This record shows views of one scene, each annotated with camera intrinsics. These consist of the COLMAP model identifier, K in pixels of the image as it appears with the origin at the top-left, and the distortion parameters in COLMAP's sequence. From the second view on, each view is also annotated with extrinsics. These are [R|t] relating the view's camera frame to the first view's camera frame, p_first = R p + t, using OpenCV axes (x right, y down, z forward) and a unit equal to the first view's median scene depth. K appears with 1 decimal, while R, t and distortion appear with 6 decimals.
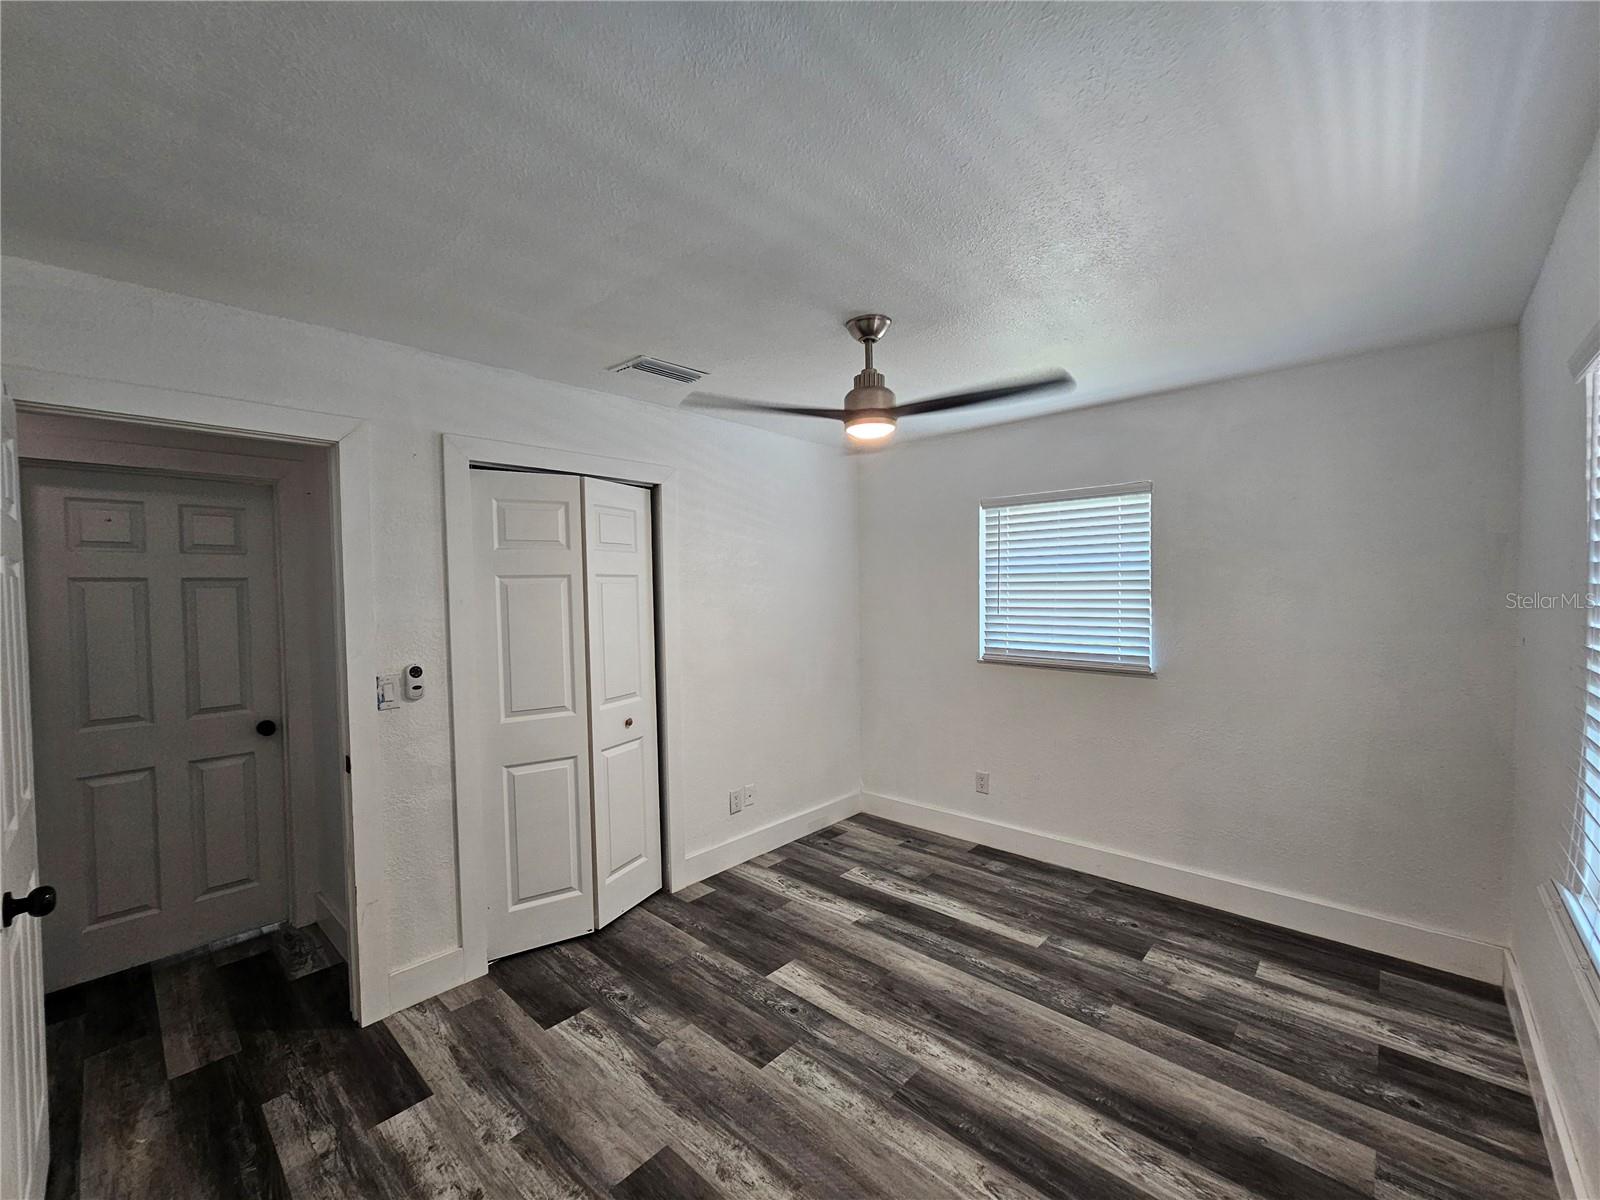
lens RADIAL K [[658.6, 0, 799.1], [0, 658.6, 600.4], [0, 0, 1]] dist [-0.004091, 0.002605]
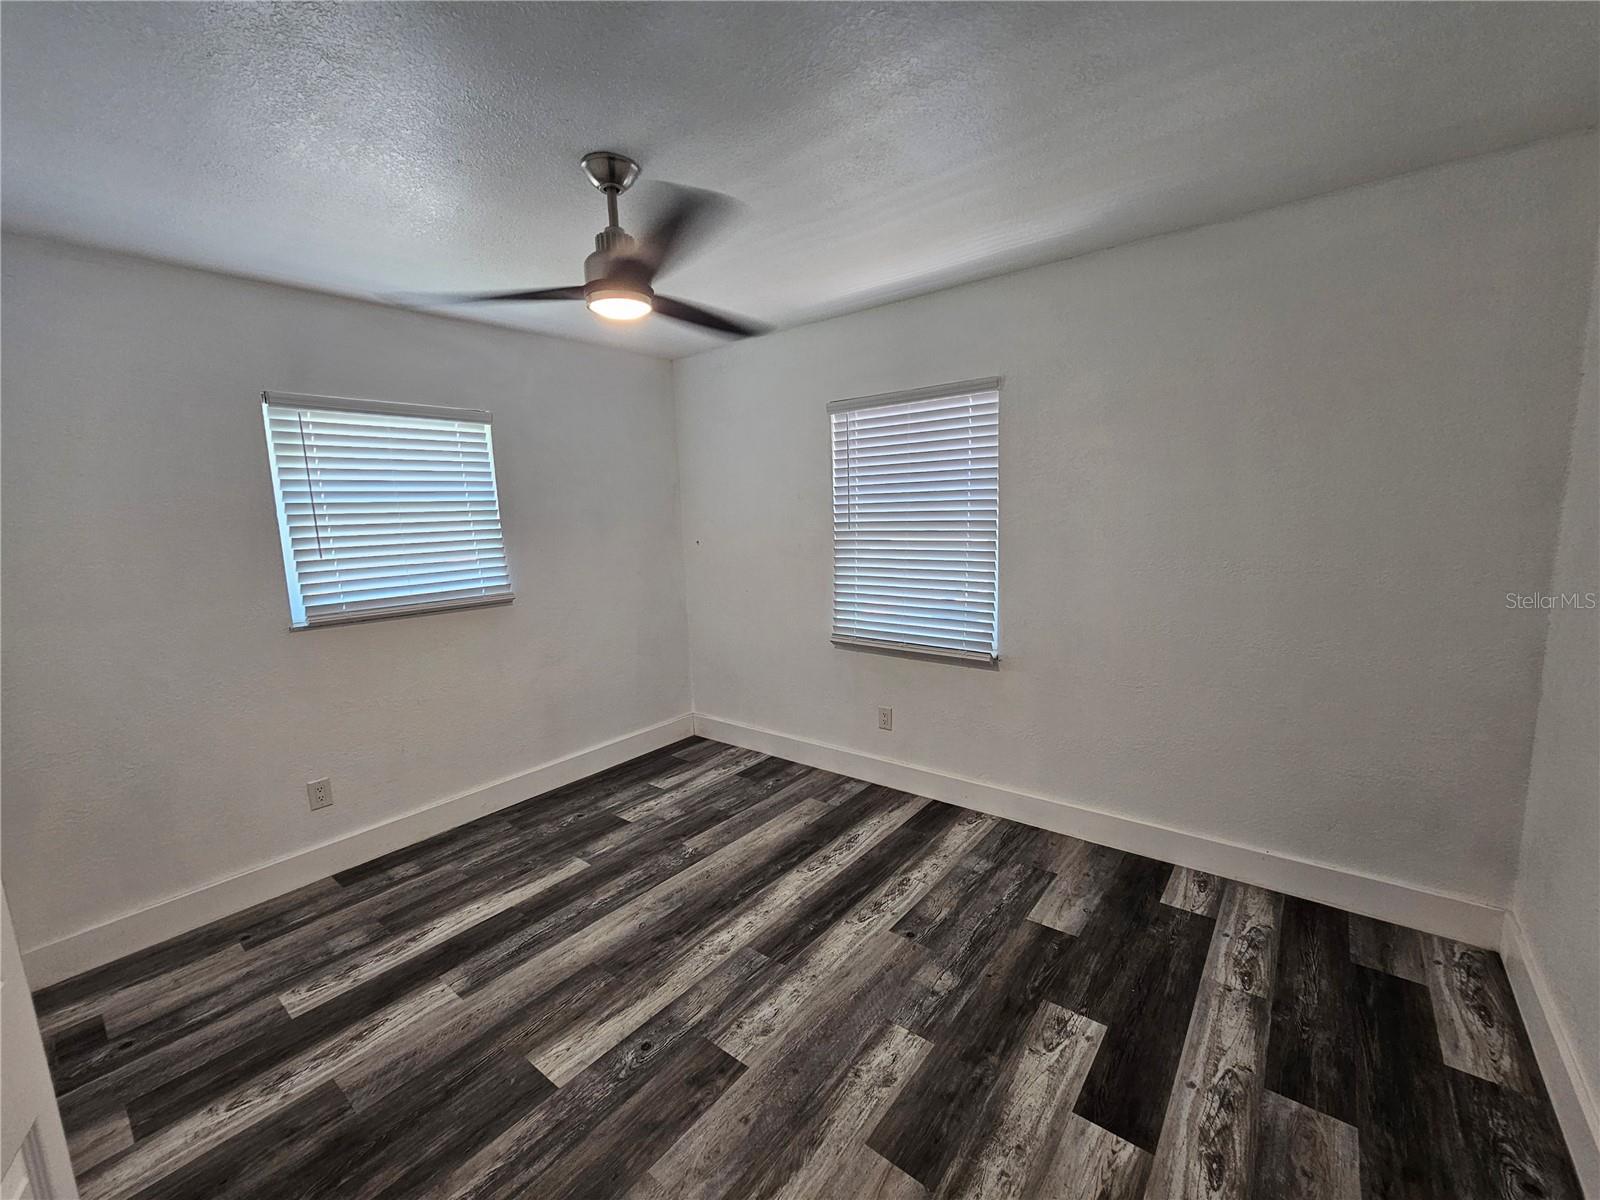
lens RADIAL K [[658.6, 0, 797.4], [0, 658.6, 597.6], [0, 0, 1]] dist [-0.004091, 0.002605]
pose [[-0.065822, -0.118504, 0.990770, -0.690189], [0.057081, 0.990850, 0.122306, 0.006394], [-0.996197, 0.064605, -0.058455, 0.781997]]
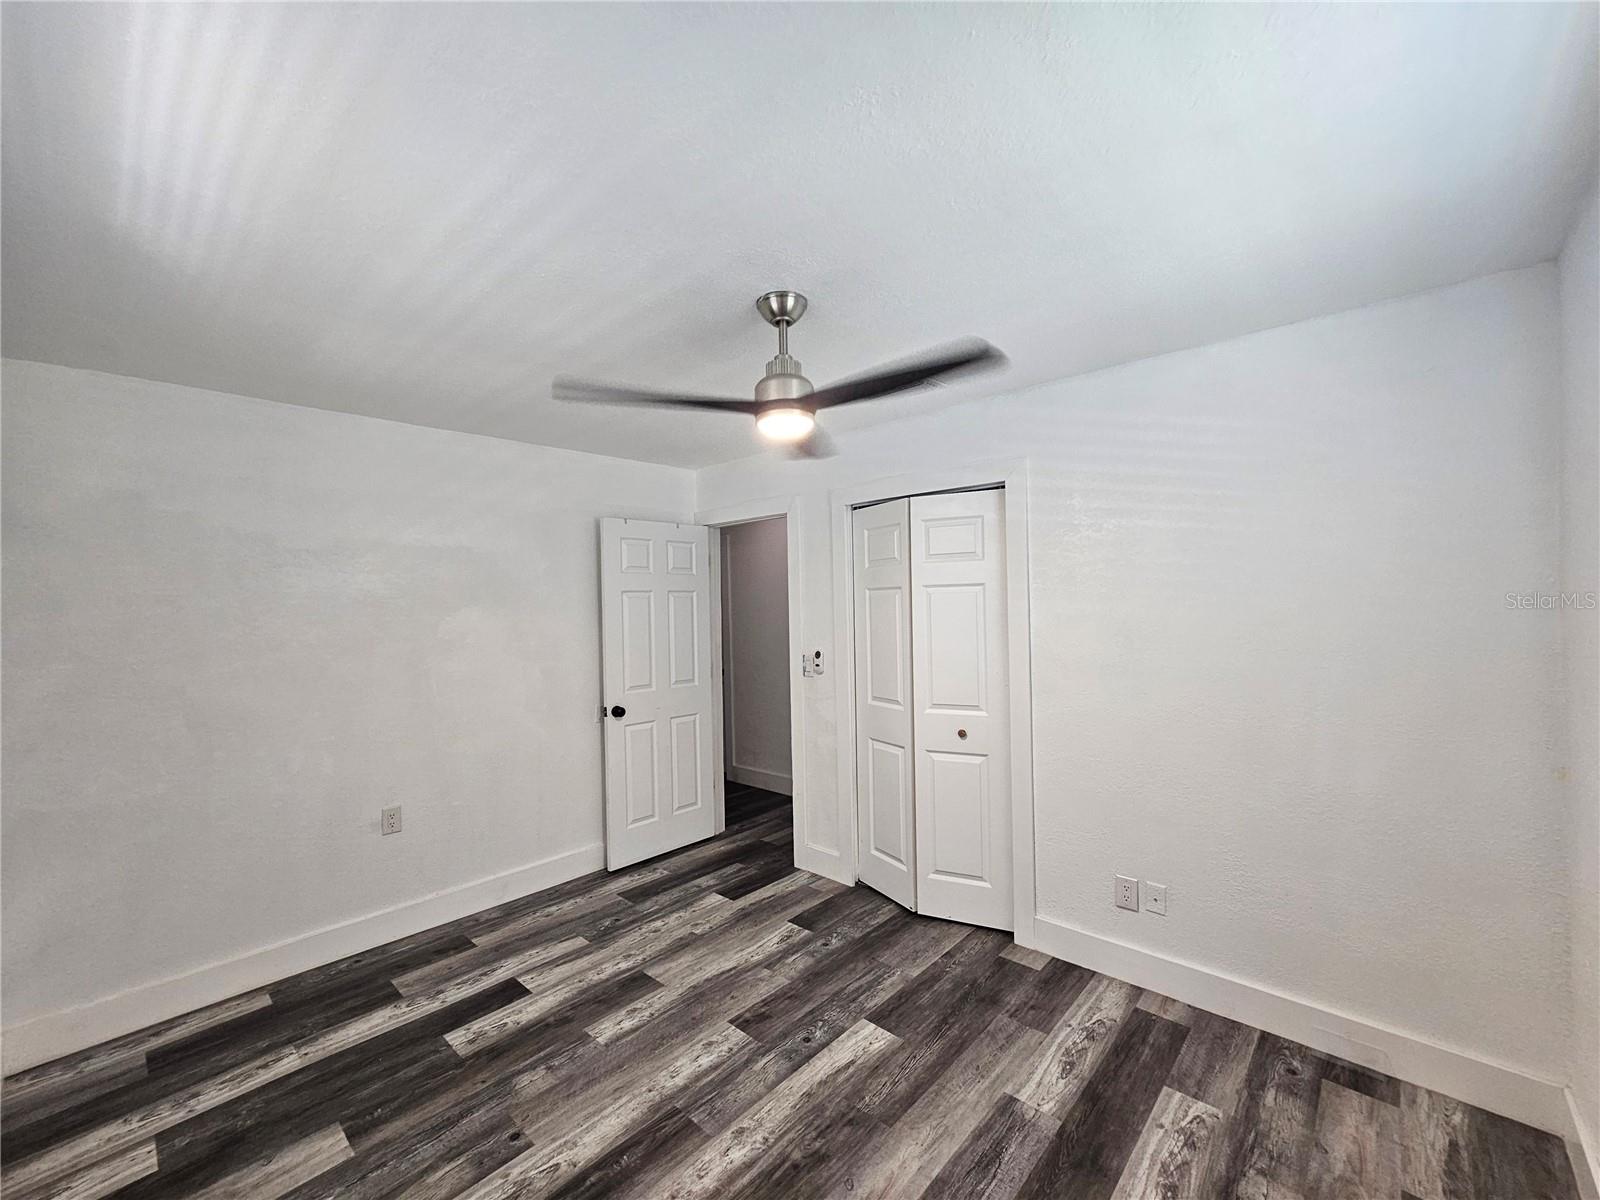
lens RADIAL K [[658.6, 0, 789.3], [0, 658.6, 600.2], [0, 0, 1]] dist [-0.004091, 0.002605]
pose [[-0.013747, 0.011962, -0.999834, 0.897500], [0.003014, 0.999924, 0.011921, -0.033701], [0.999901, -0.002850, -0.013782, 0.930619]]
